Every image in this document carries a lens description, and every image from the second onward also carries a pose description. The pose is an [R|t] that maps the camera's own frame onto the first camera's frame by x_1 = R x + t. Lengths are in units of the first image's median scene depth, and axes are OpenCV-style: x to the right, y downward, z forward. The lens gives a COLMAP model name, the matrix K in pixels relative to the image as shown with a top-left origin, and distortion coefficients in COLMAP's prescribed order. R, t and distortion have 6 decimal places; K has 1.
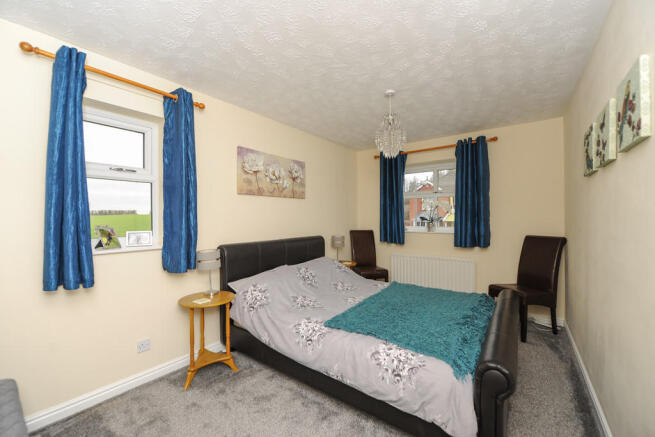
lens RADIAL K [[271.2, 0, 327.4], [0, 271.2, 203.8], [0, 0, 1]] dist [-0.020947, 0.000108]
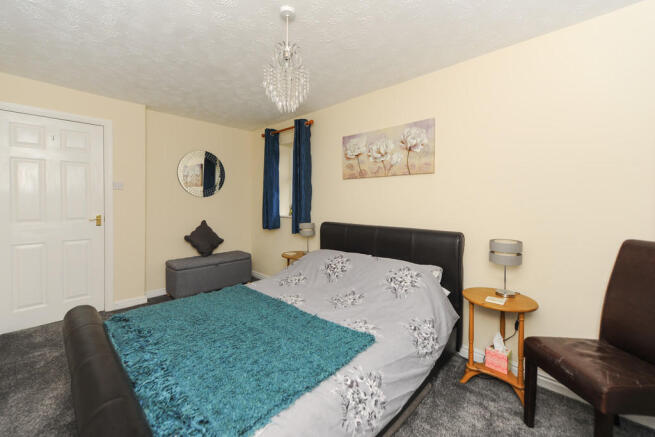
lens RADIAL K [[271.2, 0, 327.4], [0, 271.2, 203.8], [0, 0, 1]] dist [-0.020947, 0.000108]
pose [[-0.133413, 0.013217, -0.990972, 0.724437], [0.046897, 0.998875, 0.007009, 0.048383], [0.989950, -0.045539, -0.133883, 0.974190]]
